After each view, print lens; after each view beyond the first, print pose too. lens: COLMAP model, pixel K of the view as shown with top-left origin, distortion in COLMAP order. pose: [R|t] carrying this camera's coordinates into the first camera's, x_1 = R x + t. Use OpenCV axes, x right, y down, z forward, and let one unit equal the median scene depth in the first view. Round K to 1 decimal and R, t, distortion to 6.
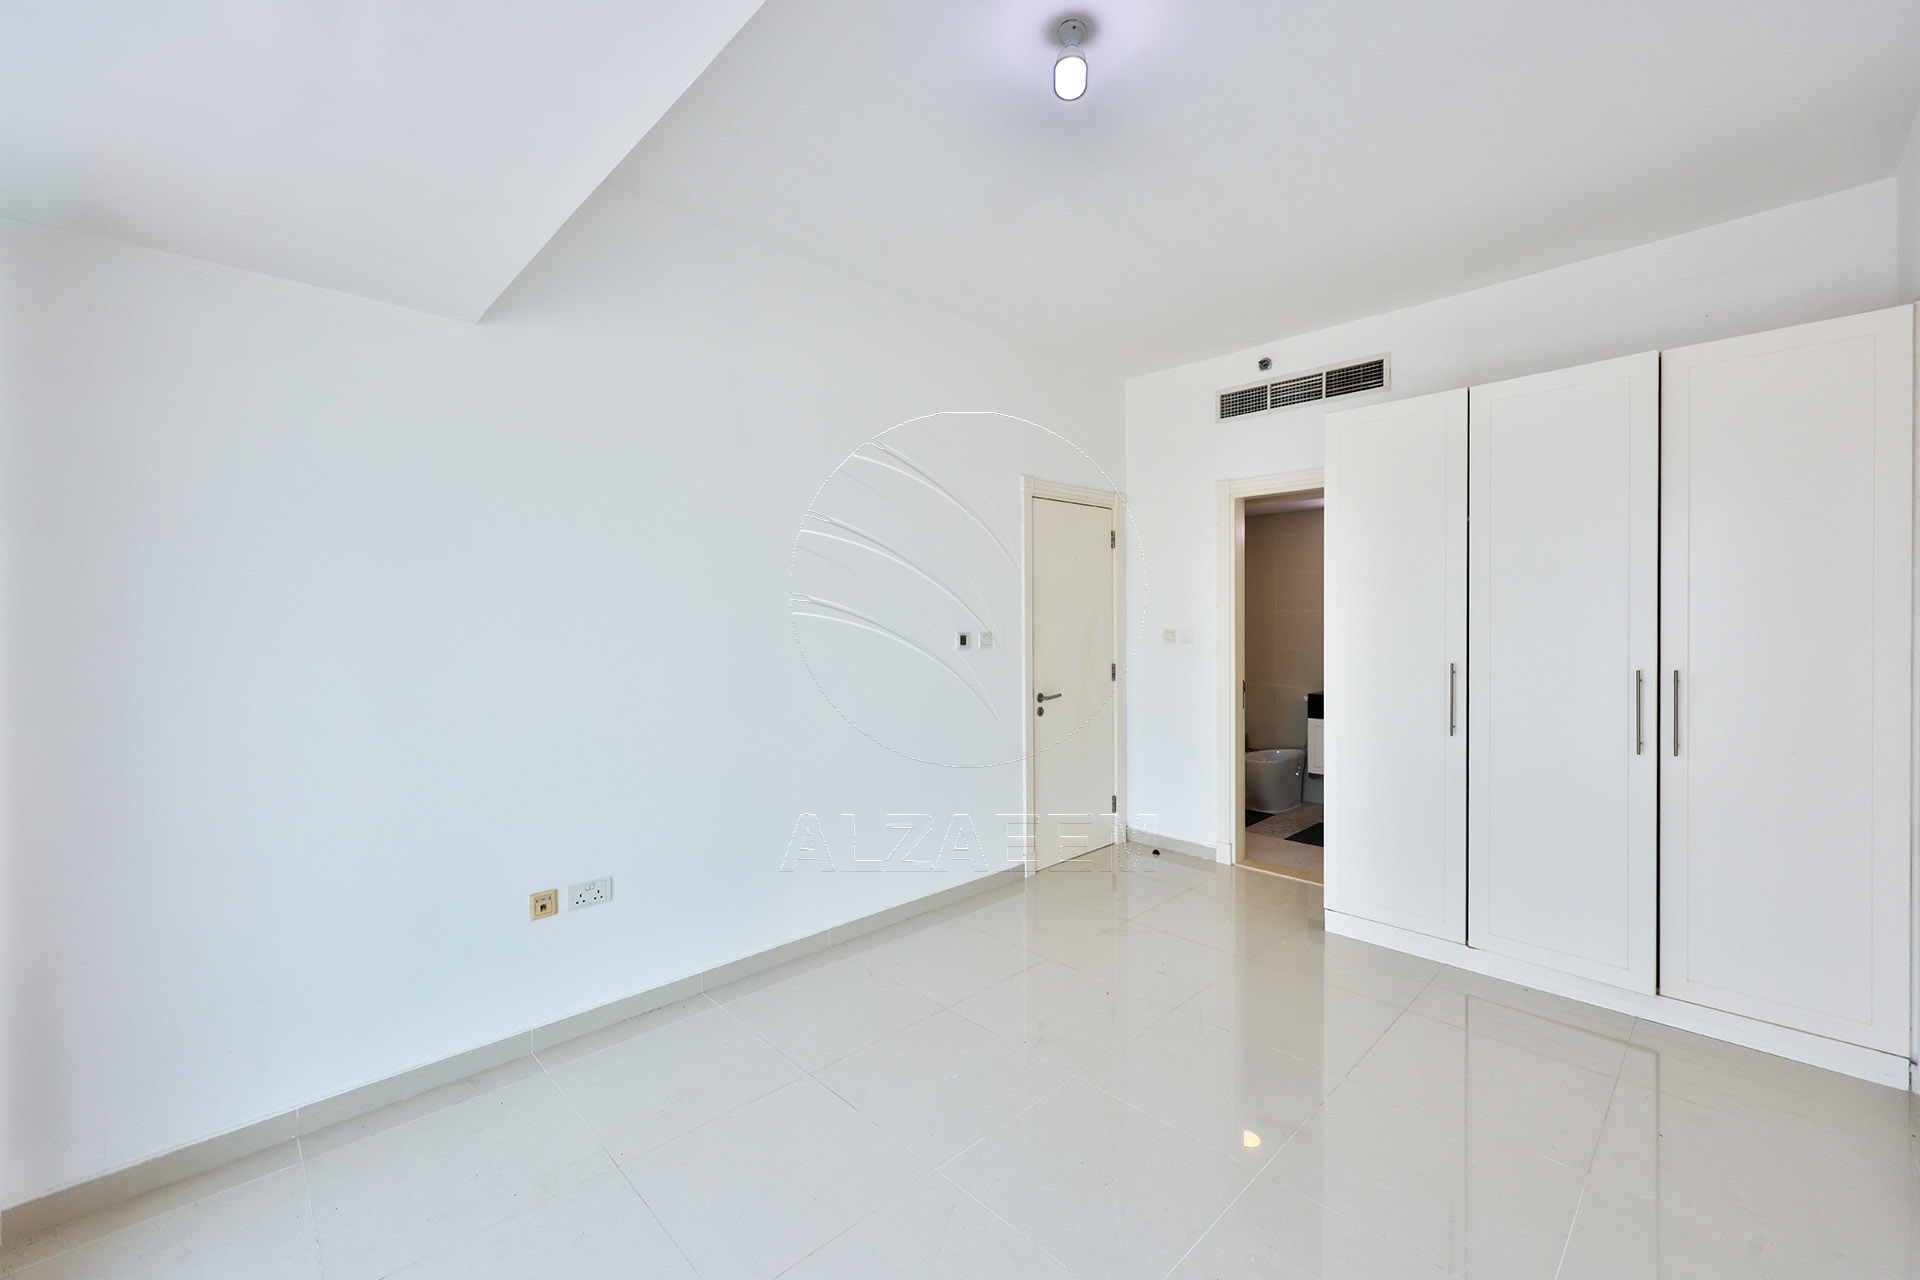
lens RADIAL K [[781.8, 0, 966.2], [0, 781.8, 629.0], [0, 0, 1]] dist [0.006540, 0.000252]
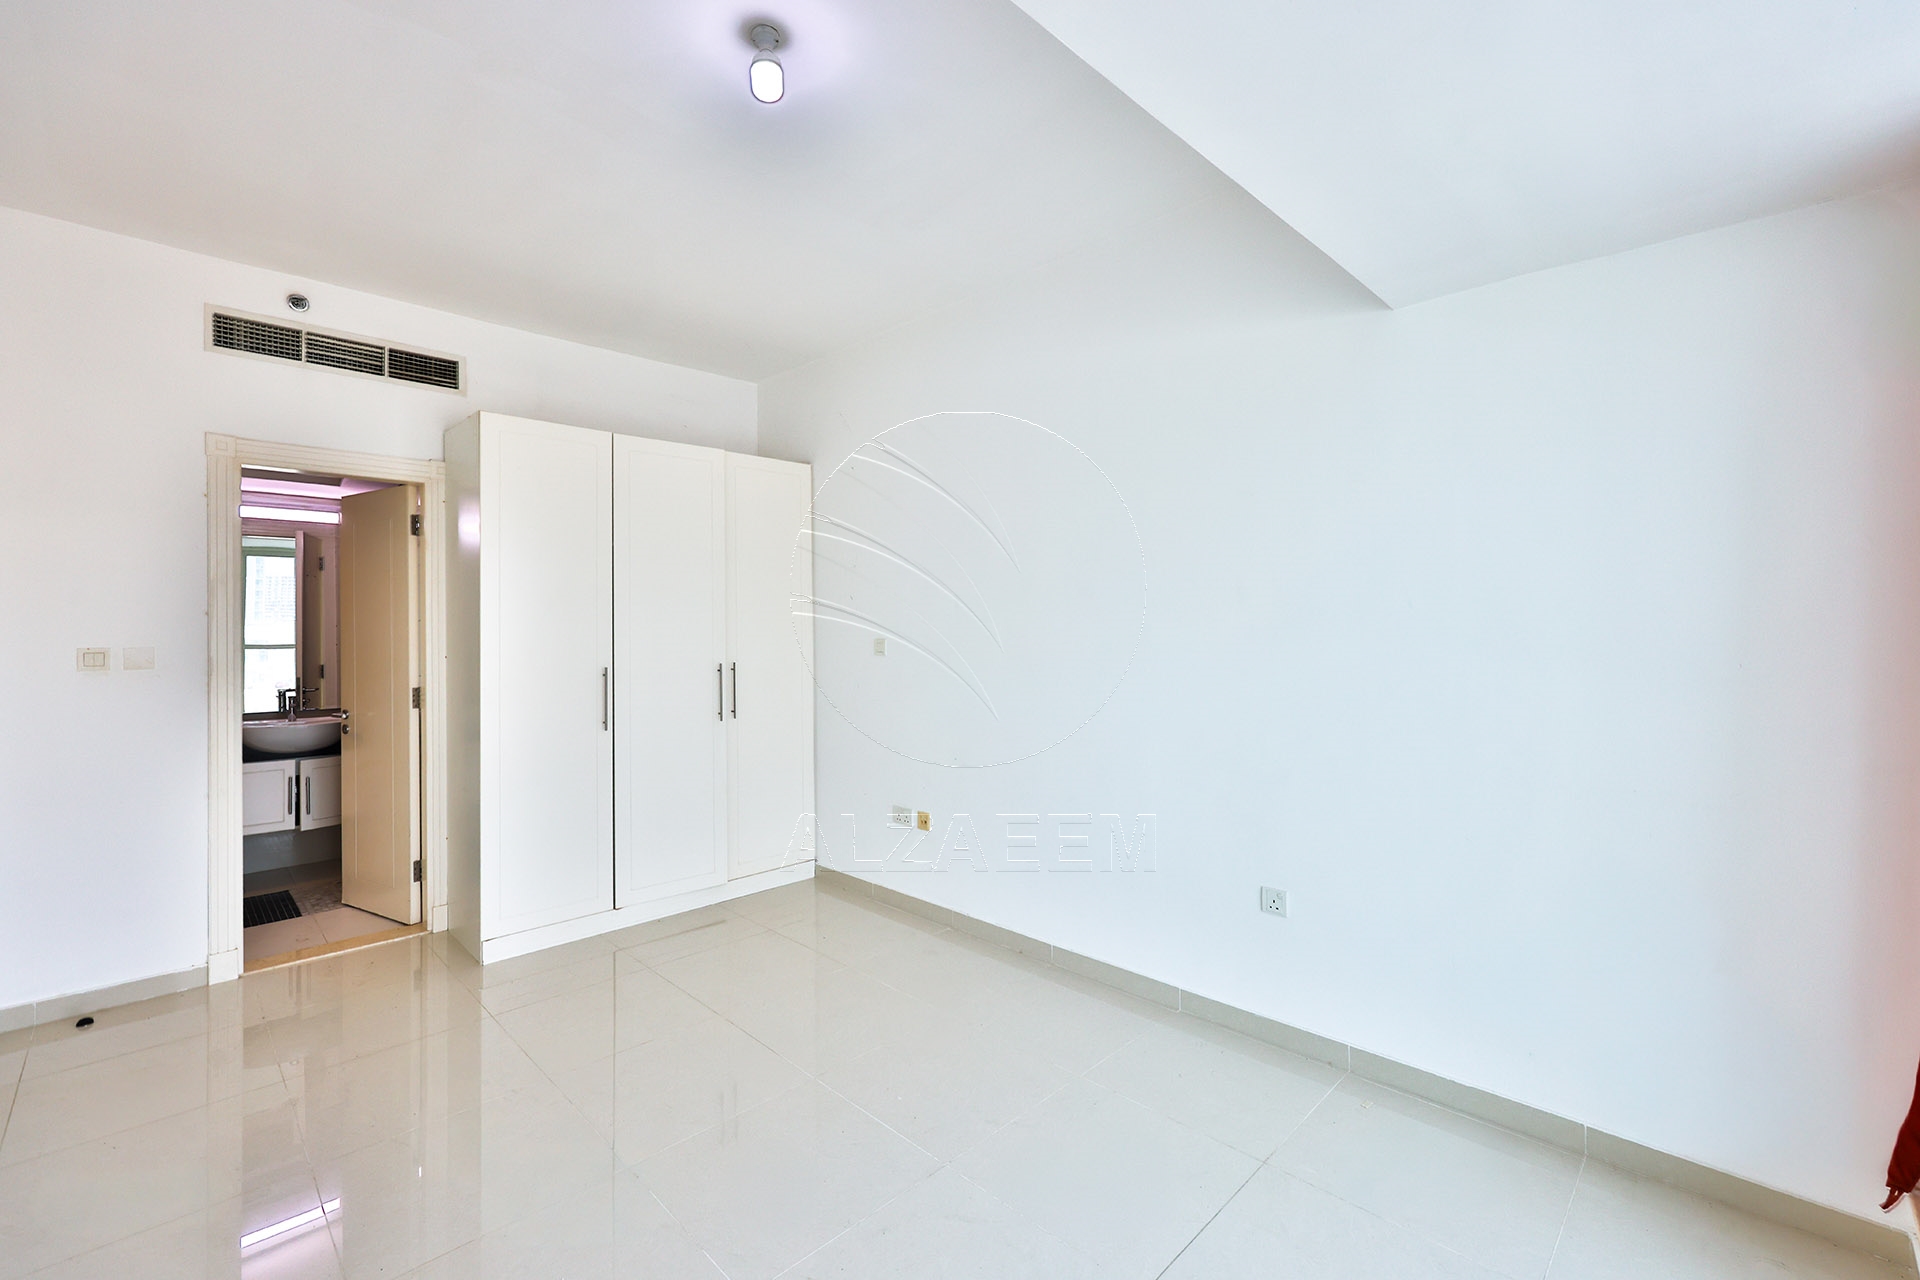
lens RADIAL K [[781.8, 0, 970.0], [0, 781.8, 633.2], [0, 0, 1]] dist [0.006540, 0.000252]
pose [[-0.001579, 0.002037, 0.999997, -0.402346], [0.022424, 0.999747, -0.002001, 0.005276], [-0.999747, 0.022421, -0.001624, 0.351606]]
